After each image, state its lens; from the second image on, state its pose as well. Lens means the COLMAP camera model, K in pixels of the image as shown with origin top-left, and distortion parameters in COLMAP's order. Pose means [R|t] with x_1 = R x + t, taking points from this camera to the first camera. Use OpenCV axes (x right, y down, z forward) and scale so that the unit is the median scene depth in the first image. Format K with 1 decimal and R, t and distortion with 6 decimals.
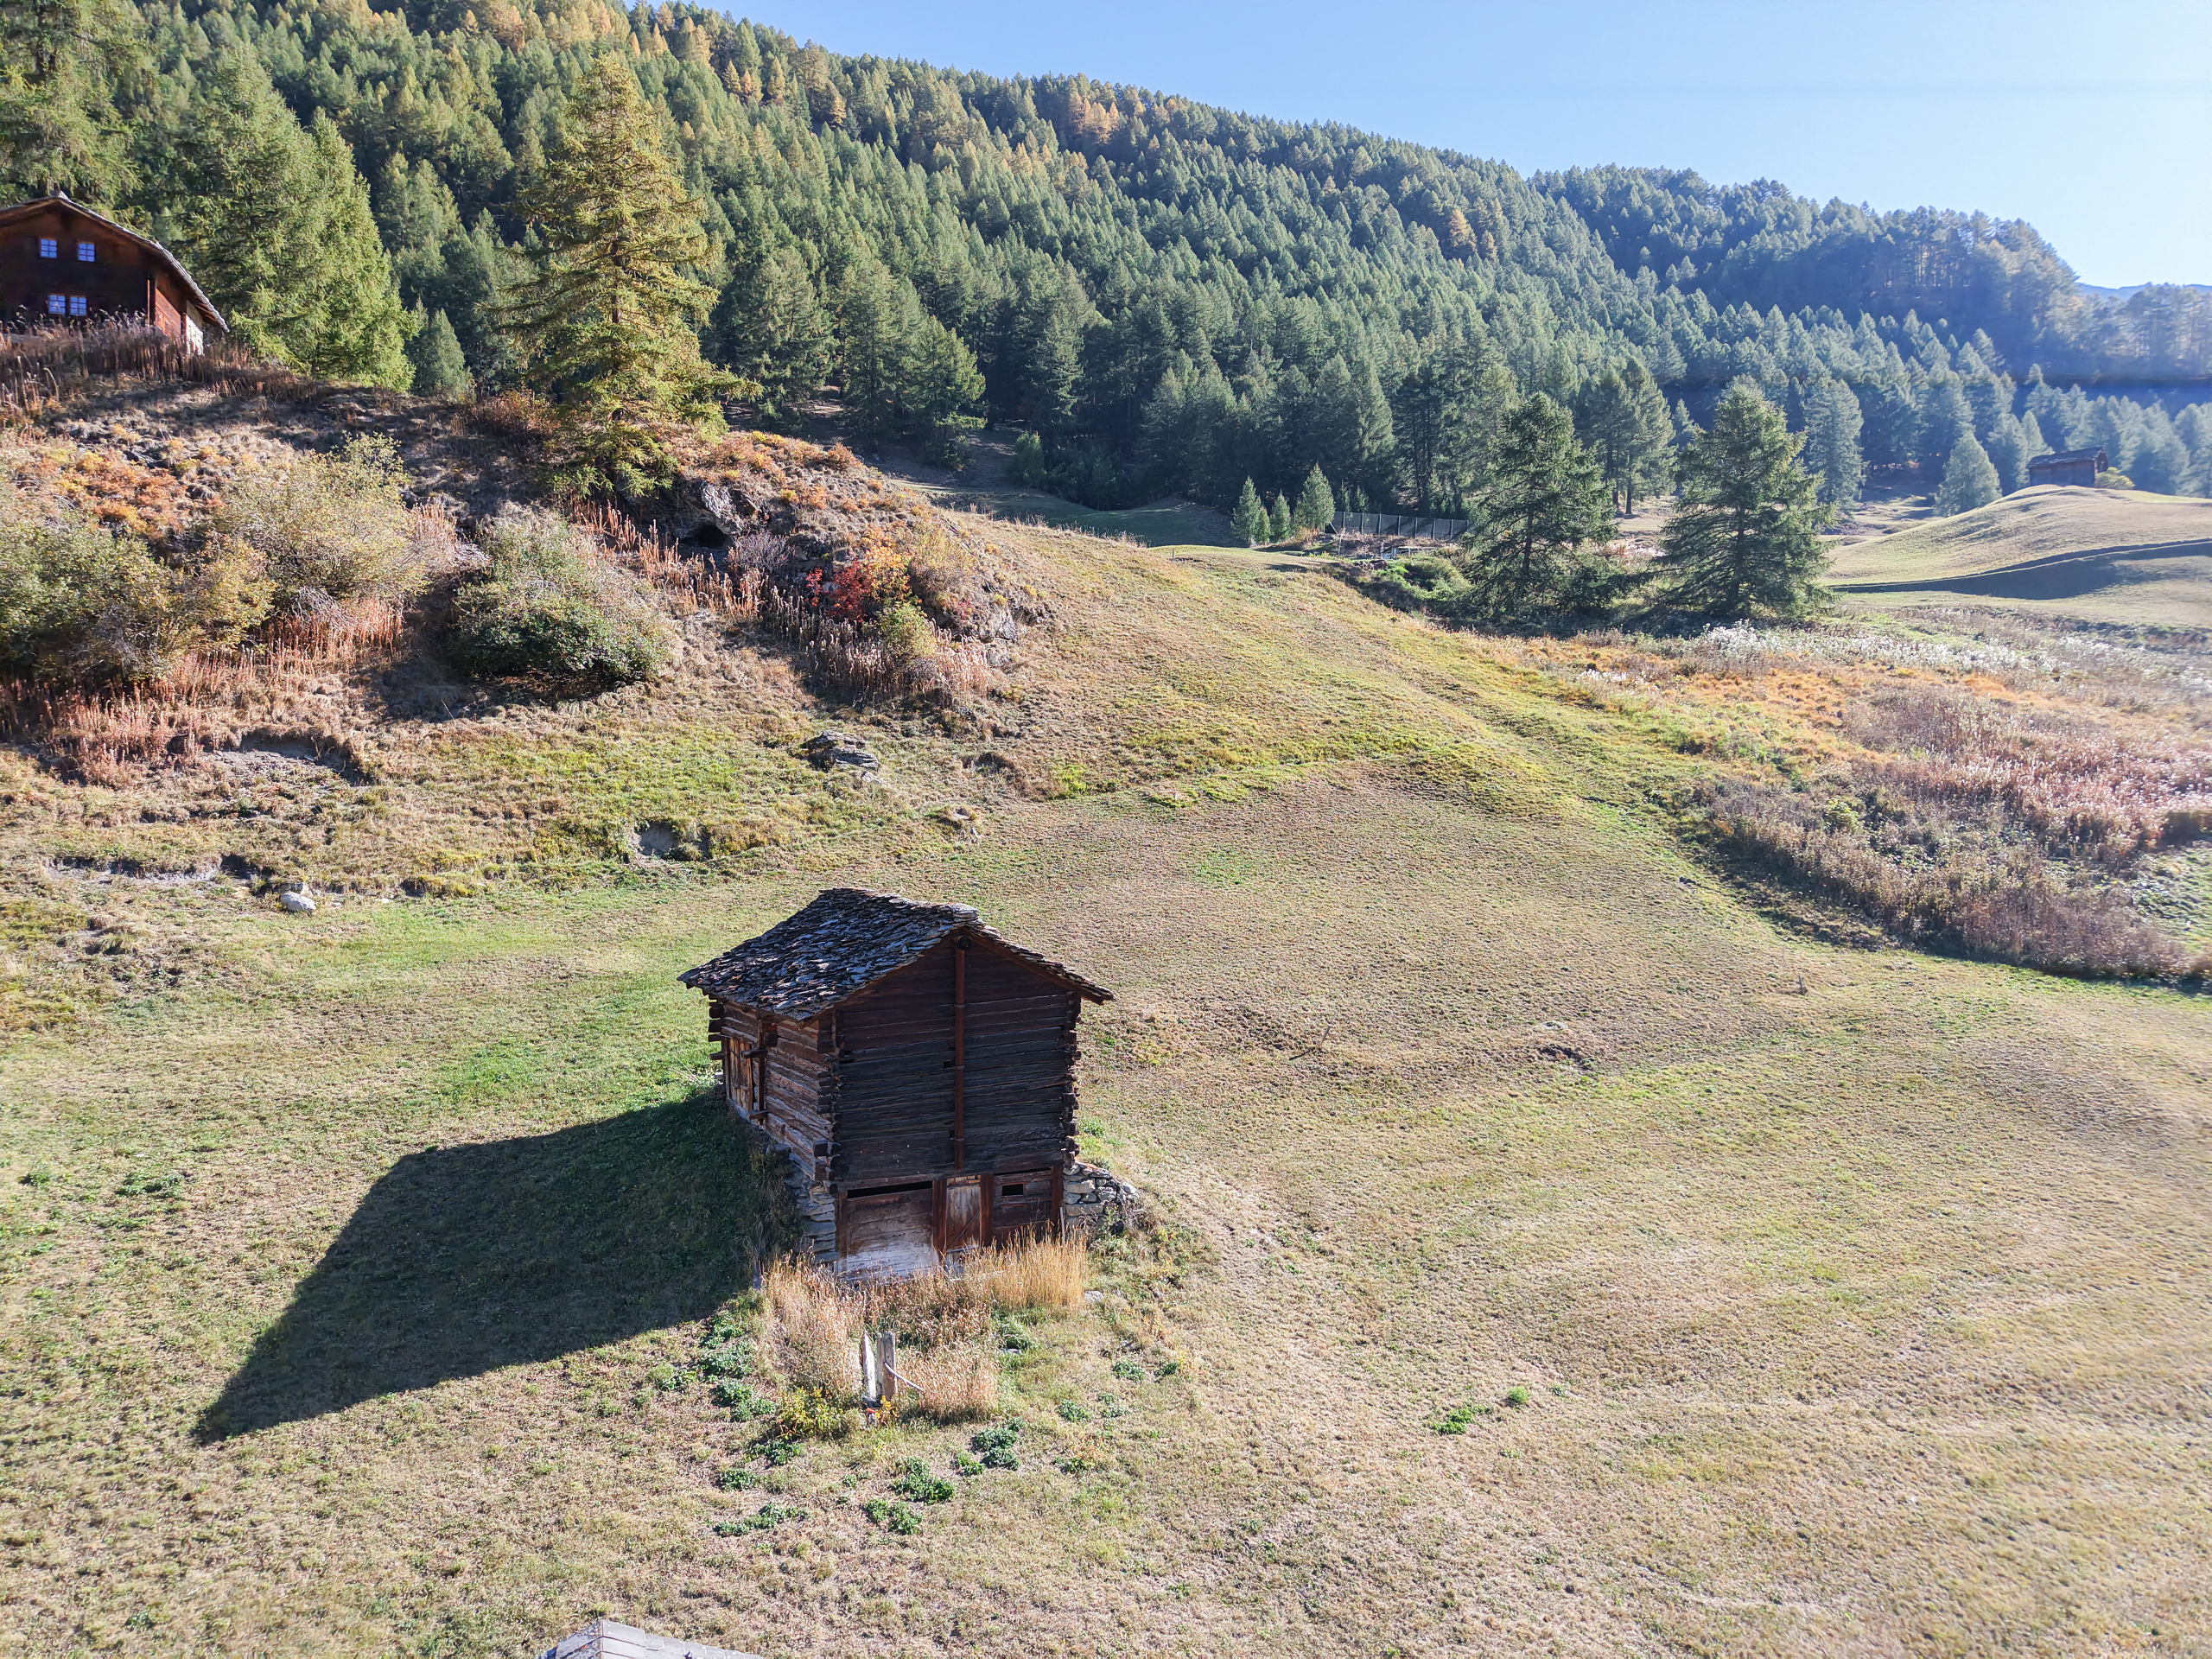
lens RADIAL K [[1489.0, 0, 1098.0], [0, 1489.0, 820.1], [0, 0, 1]] dist [0.022522, -0.021294]
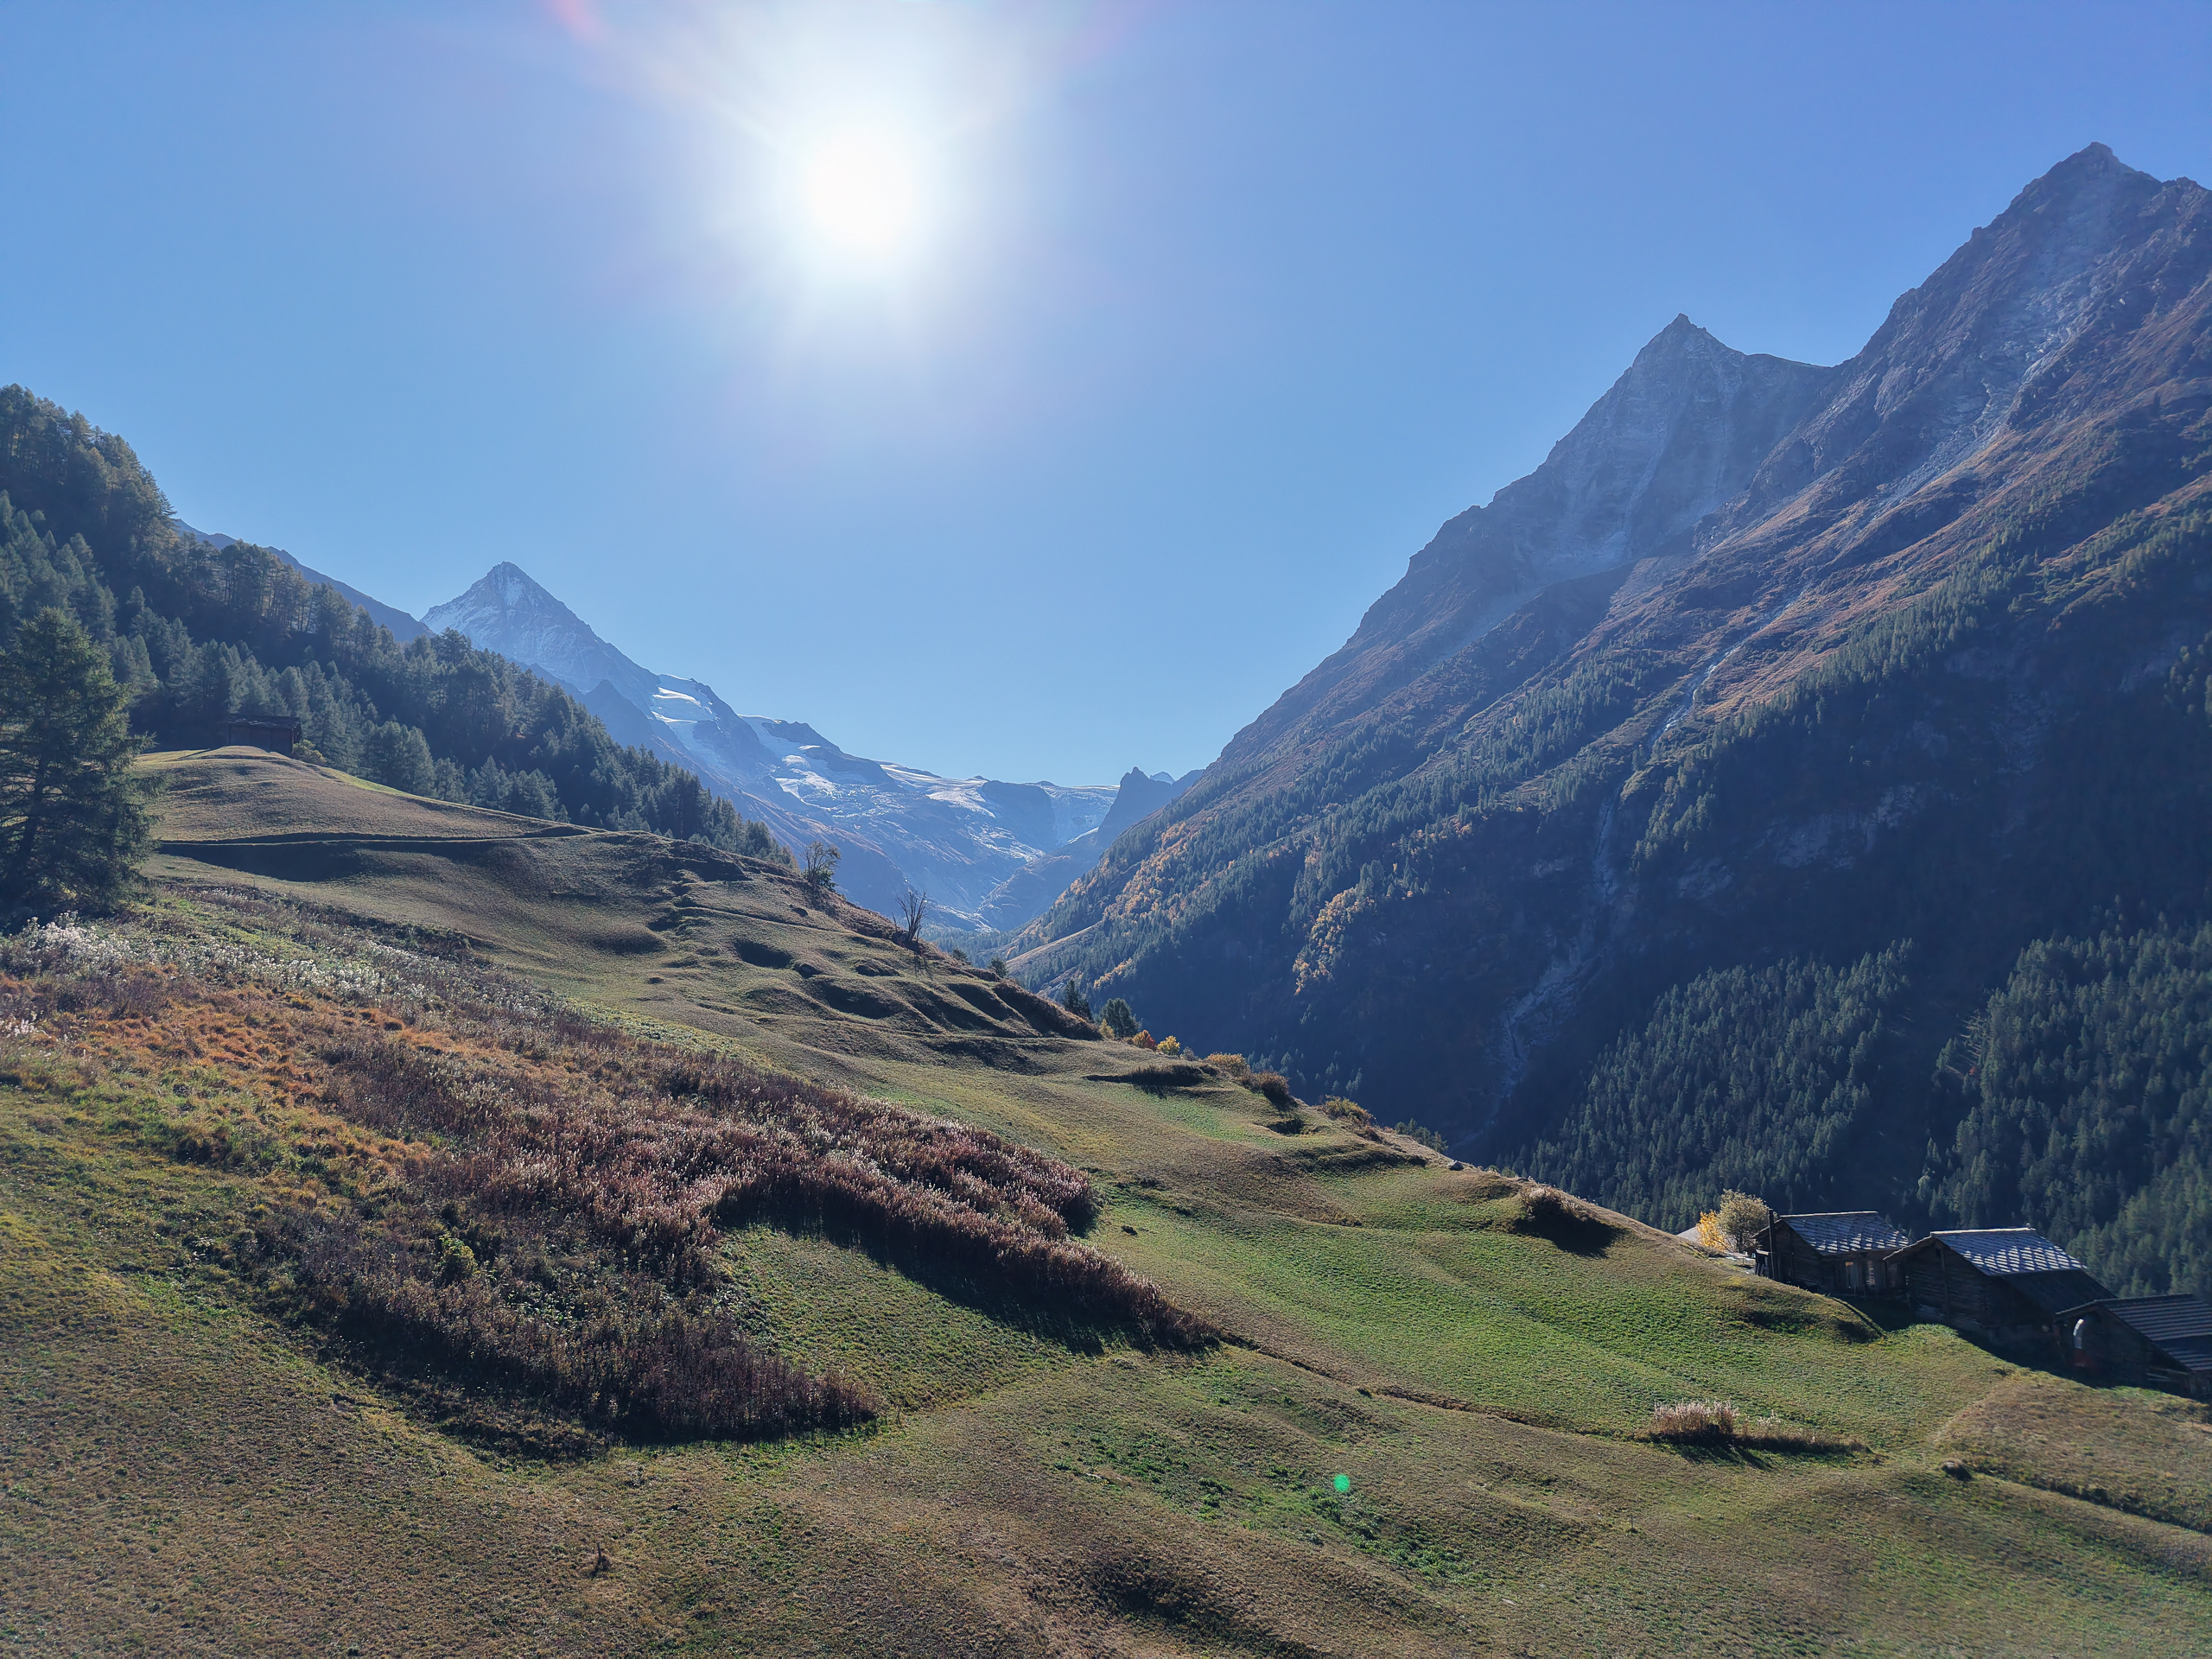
lens RADIAL K [[1489.0, 0, 1097.0], [0, 1489.0, 830.9], [0, 0, 1]] dist [0.022522, -0.021294]
pose [[0.382085, 0.117073, 0.916681, -0.171314], [0.001410, 0.991868, -0.127262, -0.148498], [-0.924126, 0.049917, 0.378813, 0.401111]]
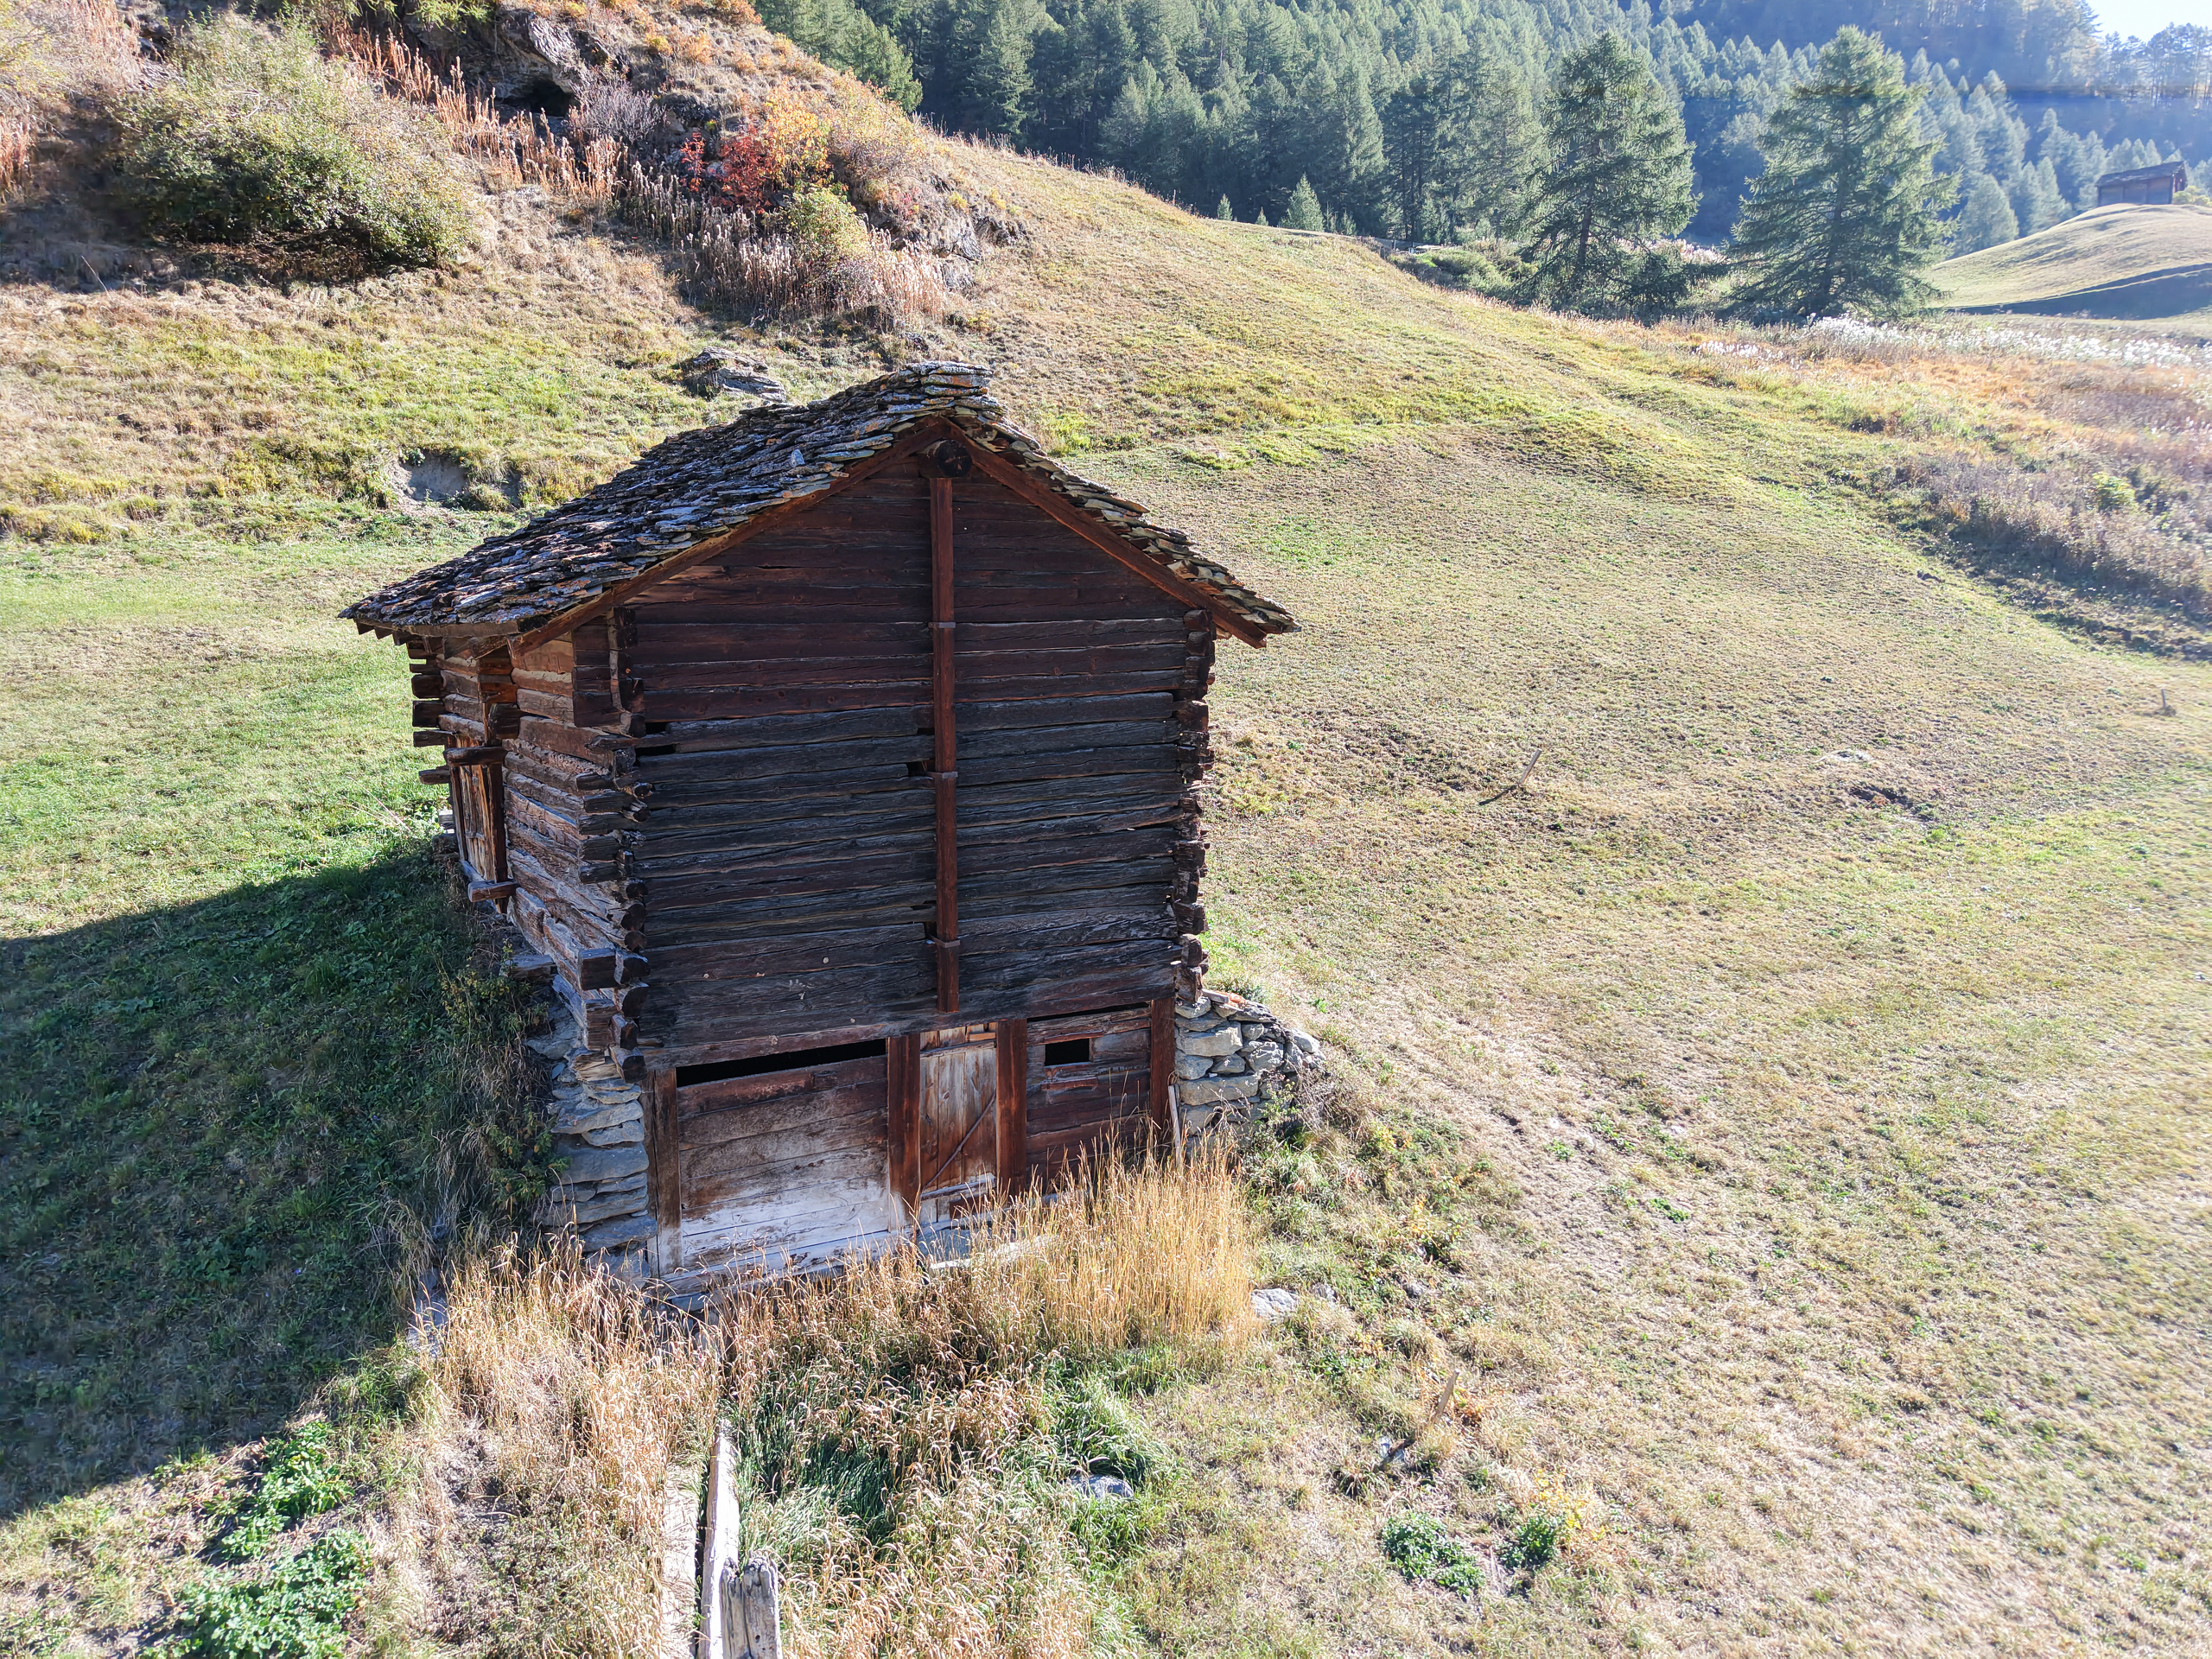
lens RADIAL K [[1489.0, 0, 1089.2], [0, 1489.0, 823.1], [0, 0, 1]] dist [0.022522, -0.021294]
pose [[0.999470, -0.004286, 0.032276, -0.034435], [-0.000191, 0.990508, 0.137457, 0.063654], [-0.032559, -0.137391, 0.989982, 0.303681]]
